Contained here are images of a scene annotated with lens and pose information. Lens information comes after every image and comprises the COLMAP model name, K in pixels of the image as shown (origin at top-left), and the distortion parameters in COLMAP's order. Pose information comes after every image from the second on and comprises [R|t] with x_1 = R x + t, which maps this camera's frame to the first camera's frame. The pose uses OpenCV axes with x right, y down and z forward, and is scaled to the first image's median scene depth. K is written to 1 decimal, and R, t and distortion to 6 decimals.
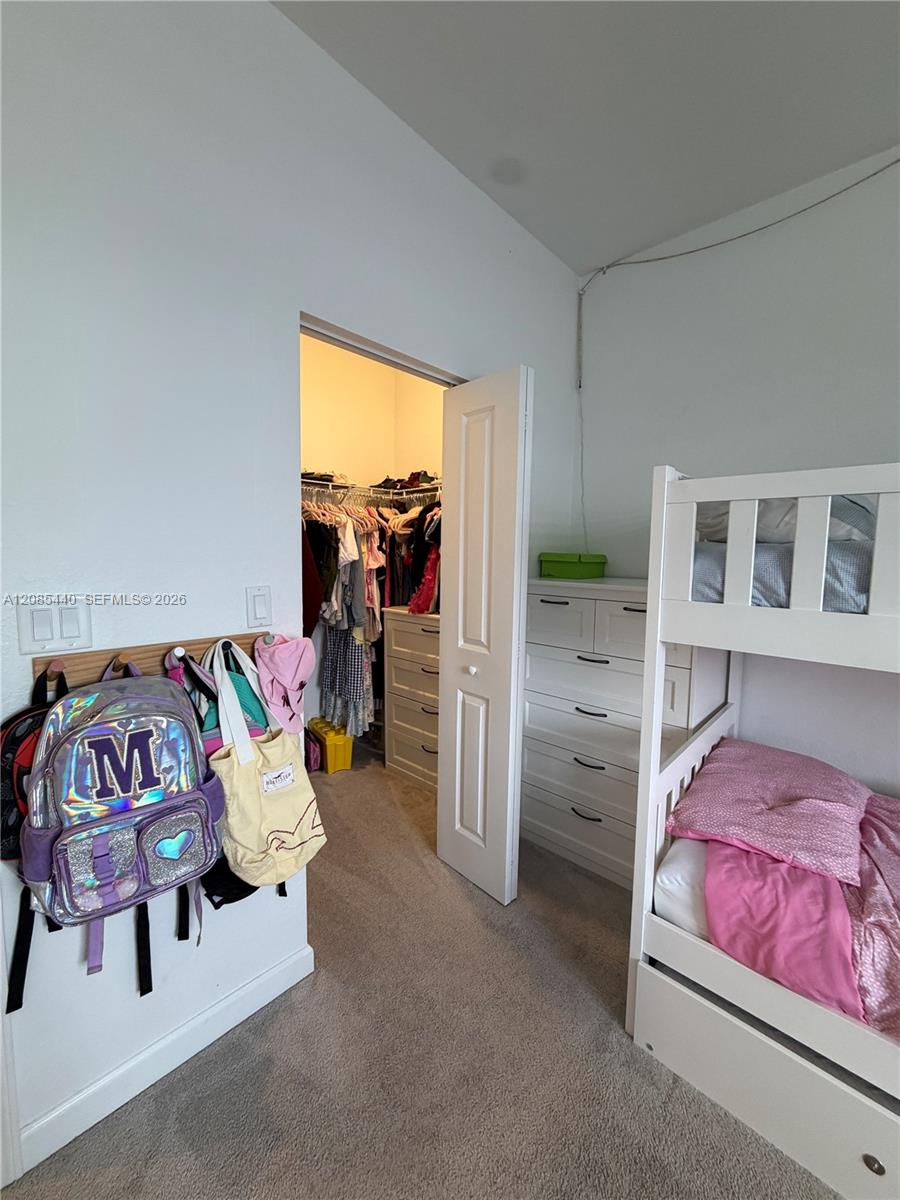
lens RADIAL K [[481.4, 0, 443.7], [0, 481.4, 595.9], [0, 0, 1]] dist [0.000008, 0.000540]
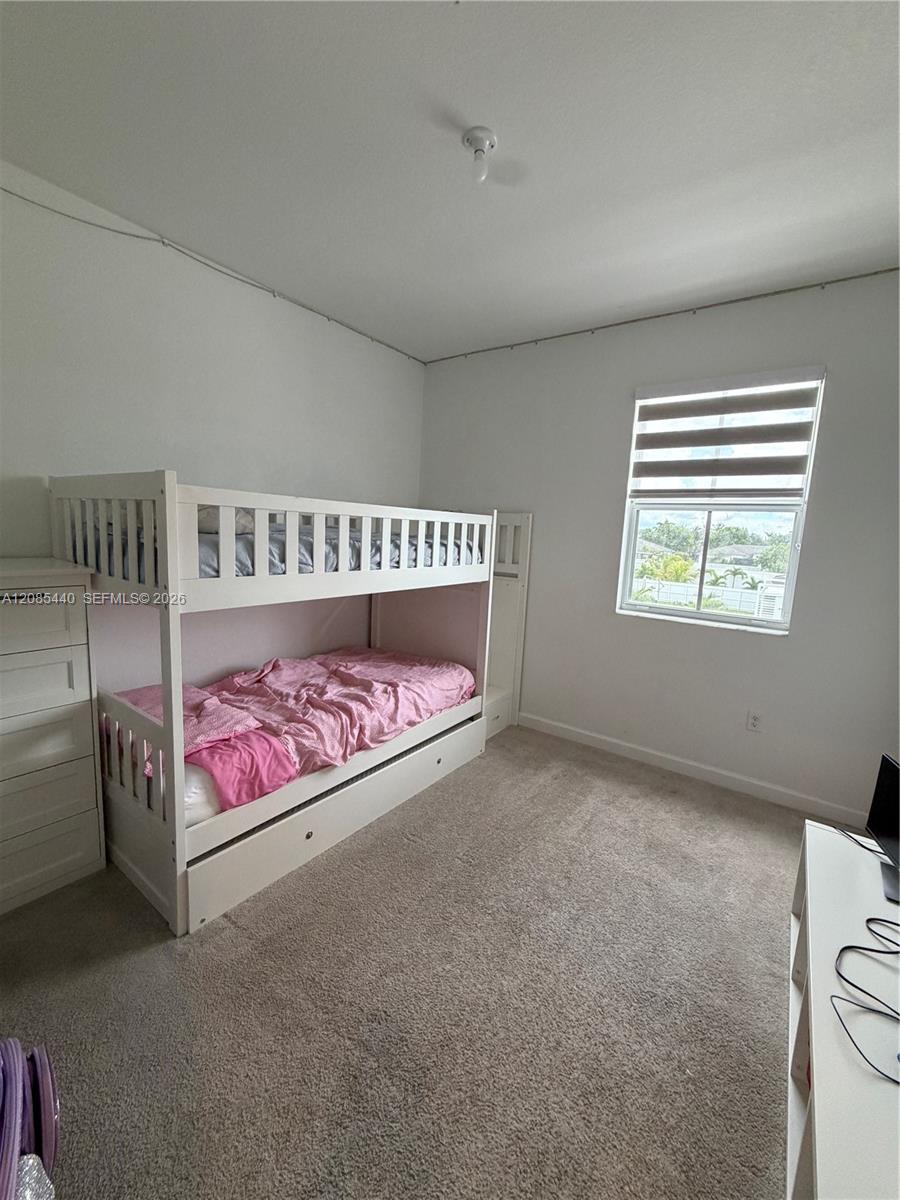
lens RADIAL K [[481.4, 0, 446.2], [0, 481.4, 597.0], [0, 0, 1]] dist [0.000008, 0.000540]
pose [[-0.120521, -0.150948, 0.981167, -0.502693], [0.048155, 0.986319, 0.157656, -0.065872], [-0.991542, 0.066249, -0.111604, 0.270231]]
